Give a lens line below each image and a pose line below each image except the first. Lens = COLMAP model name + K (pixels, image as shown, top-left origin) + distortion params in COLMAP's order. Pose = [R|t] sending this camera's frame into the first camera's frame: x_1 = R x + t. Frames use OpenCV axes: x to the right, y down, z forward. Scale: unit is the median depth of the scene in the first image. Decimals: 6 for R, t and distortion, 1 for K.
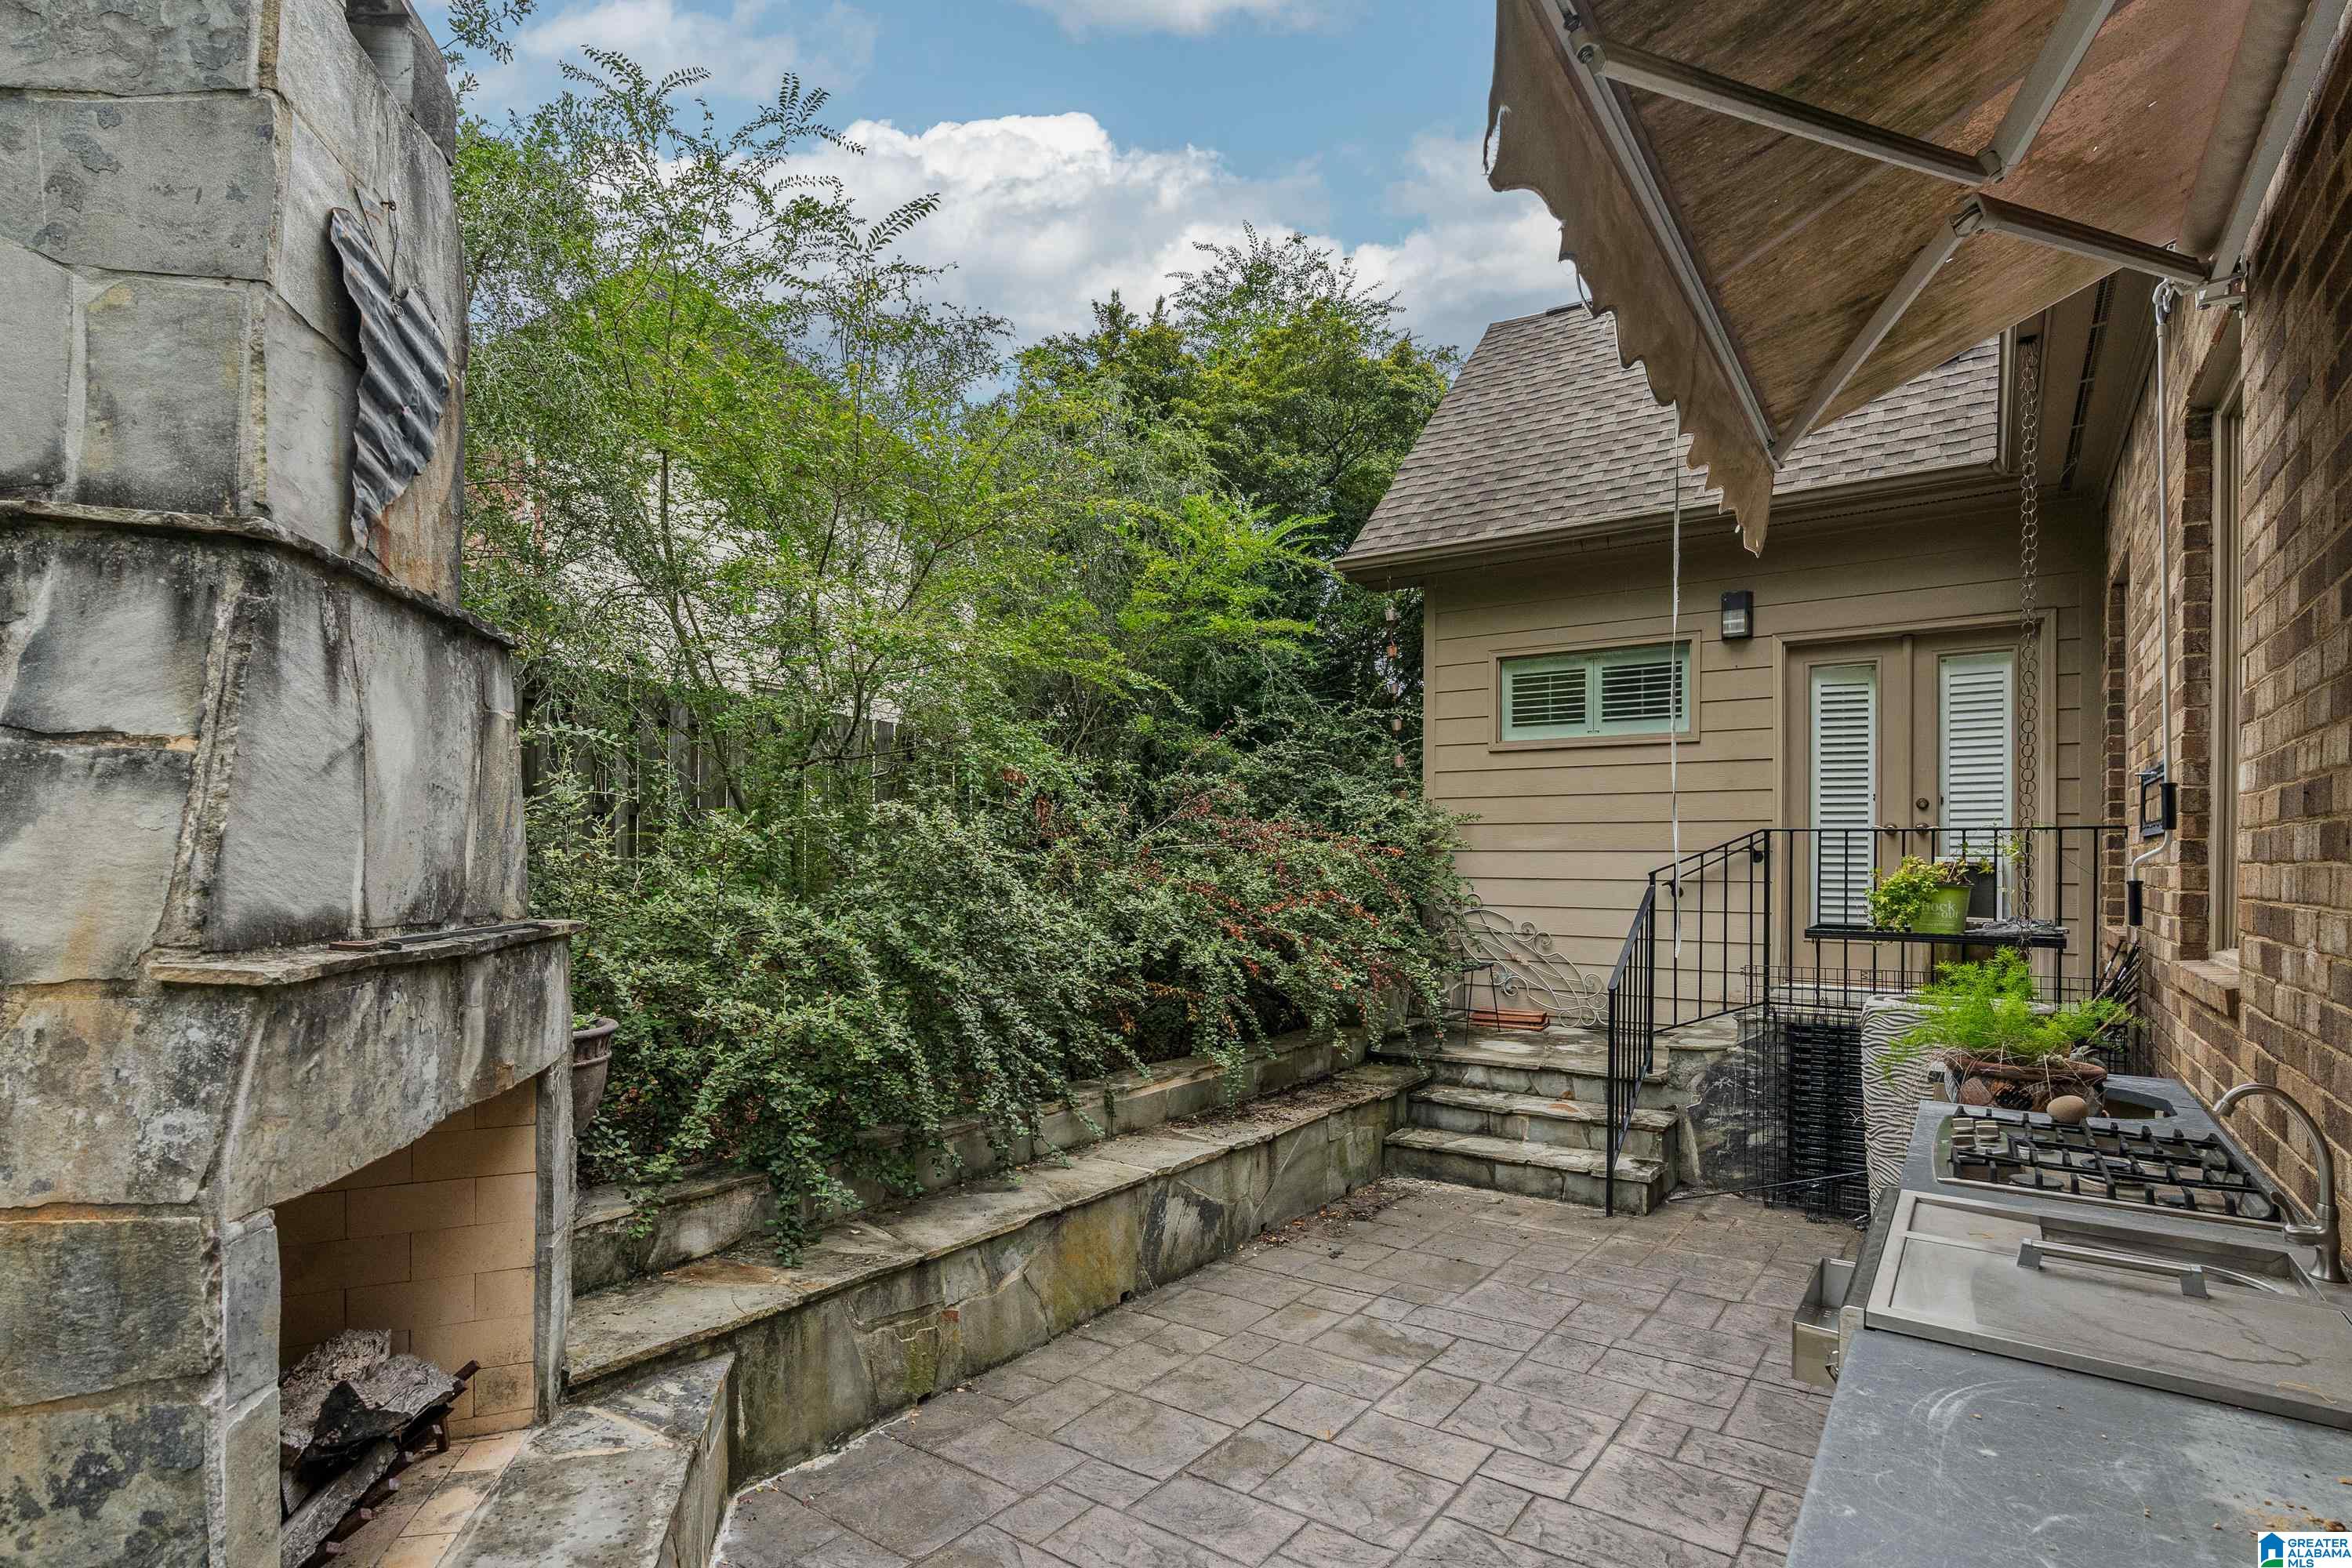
lens RADIAL K [[1080.2, 0, 1177.0], [0, 1080.2, 787.7], [0, 0, 1]] dist [-0.010973, 0.004711]
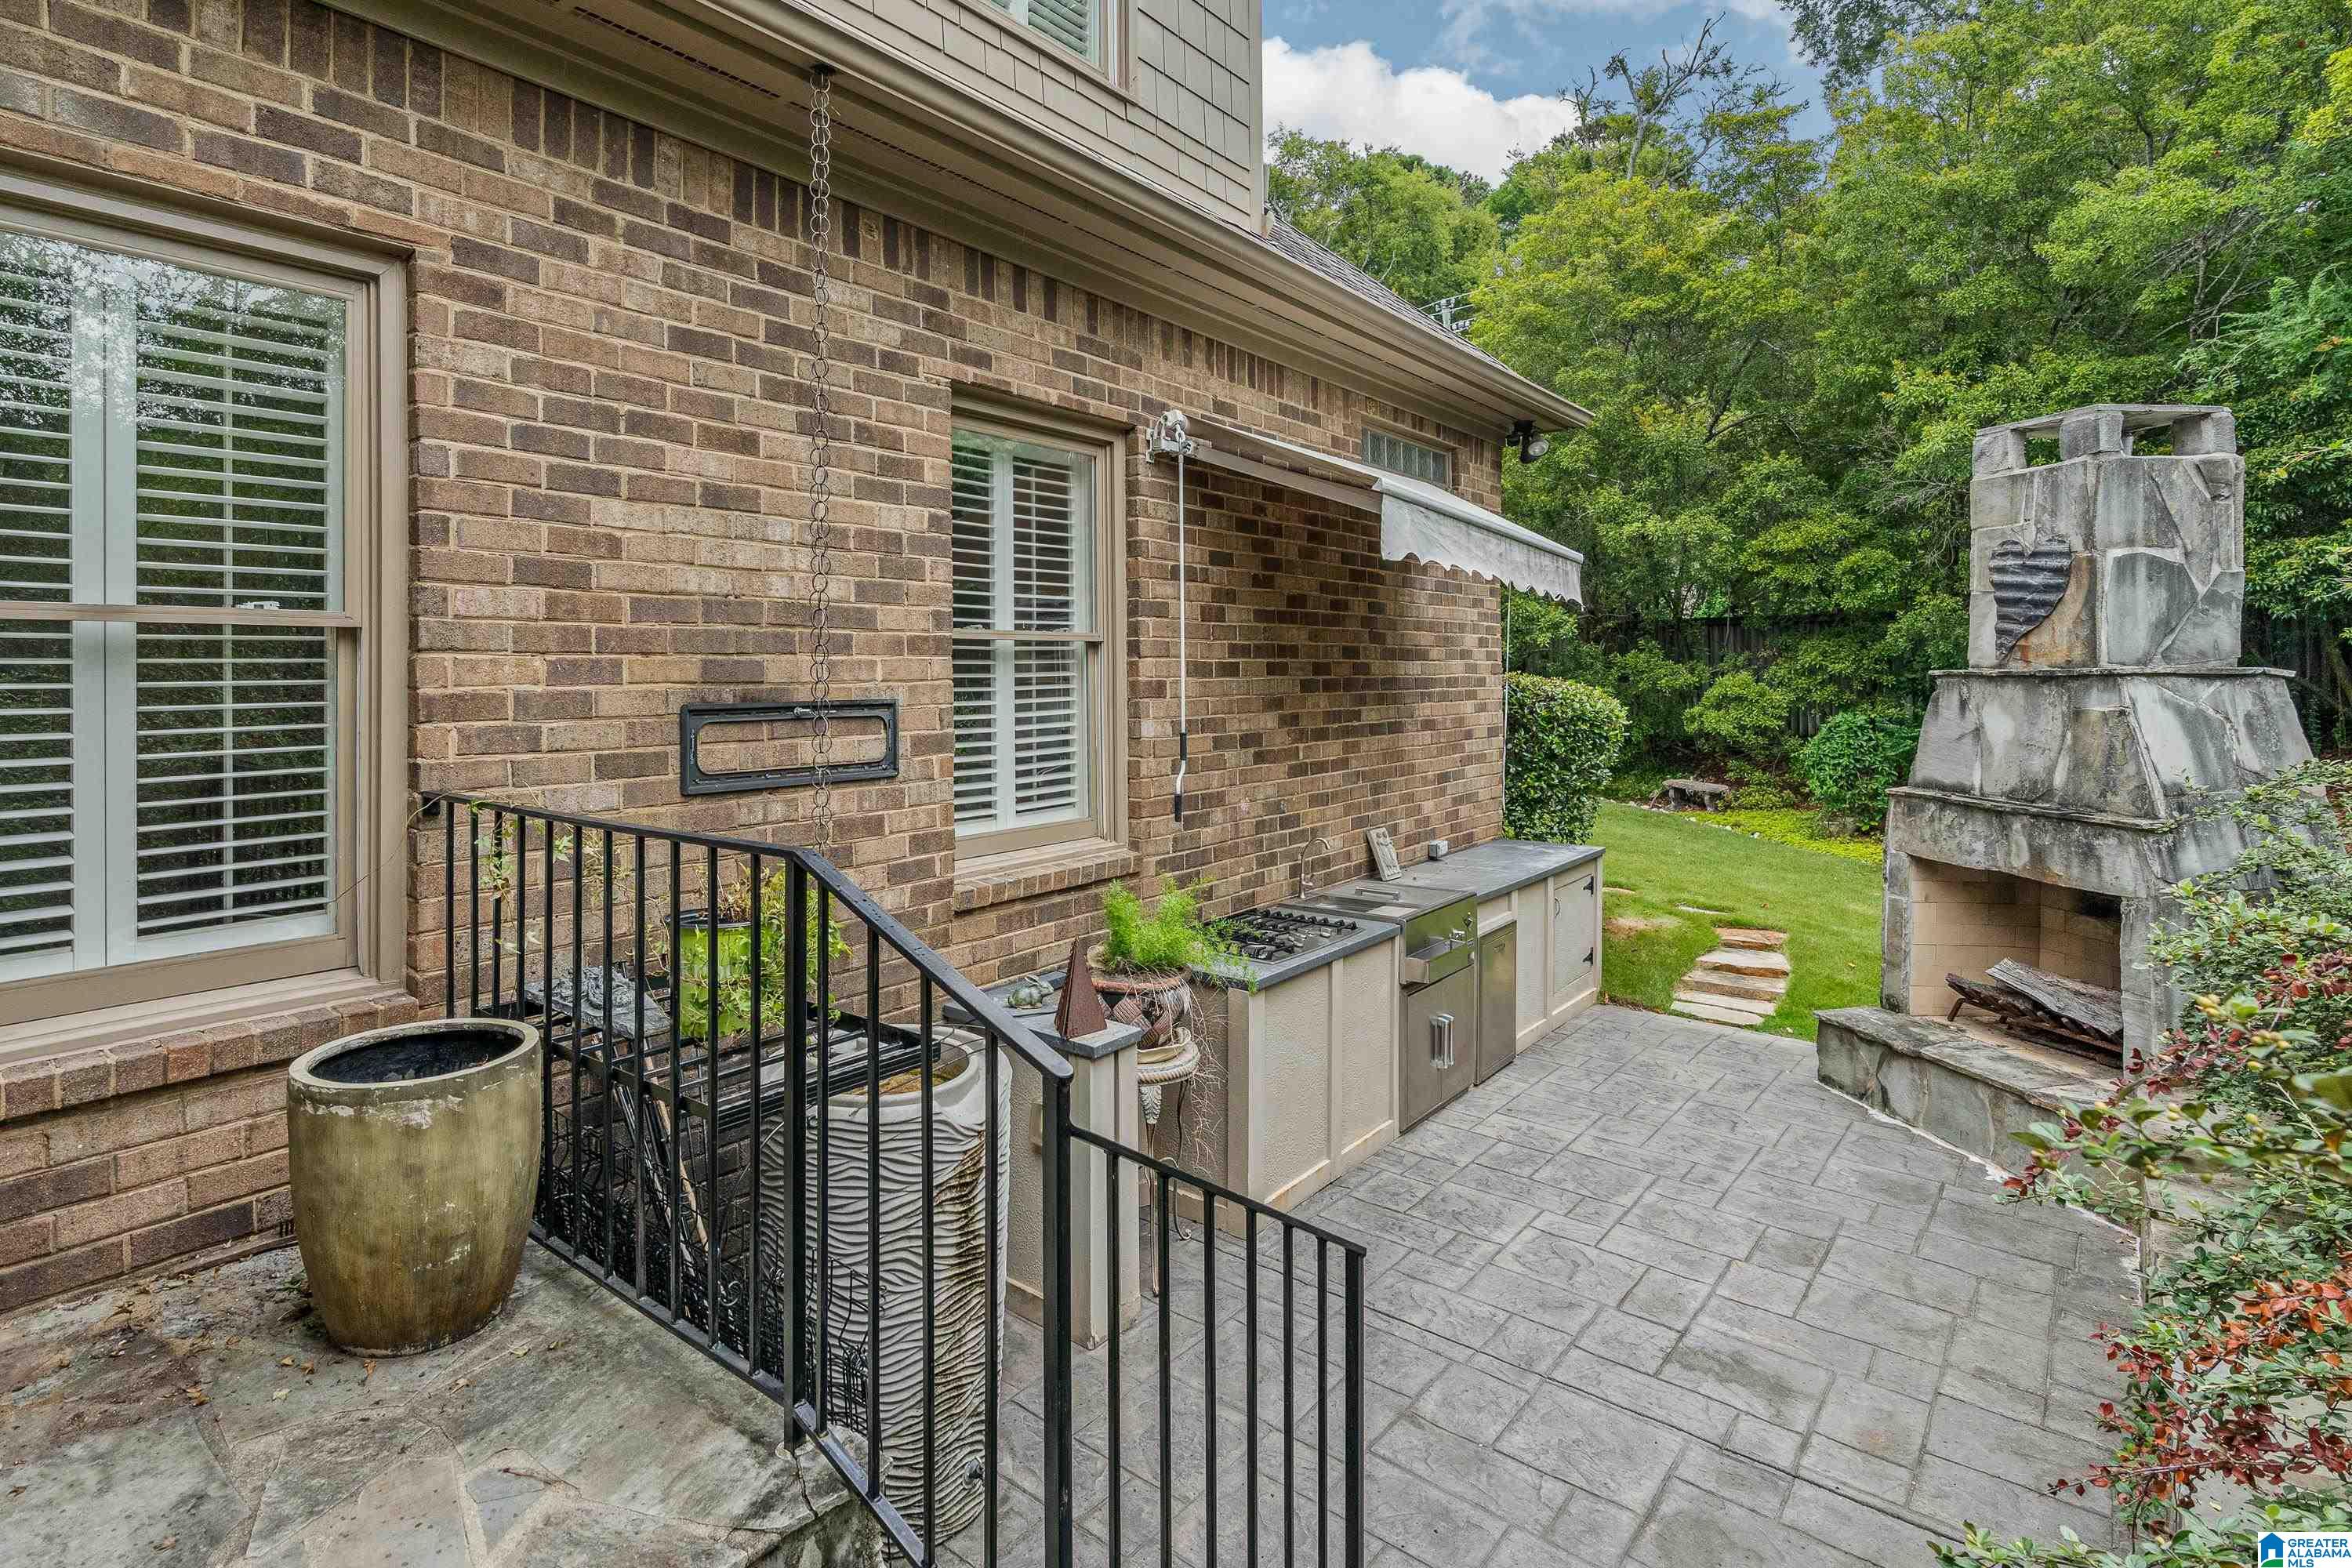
lens RADIAL K [[1080.2, 0, 1174.9], [0, 1080.2, 781.0], [0, 0, 1]] dist [-0.010973, 0.004711]
pose [[-0.999234, -0.003007, 0.039022, 0.742850], [-0.003027, 0.999995, -0.000457, 0.063336], [-0.039020, -0.000575, -0.999238, 2.283123]]
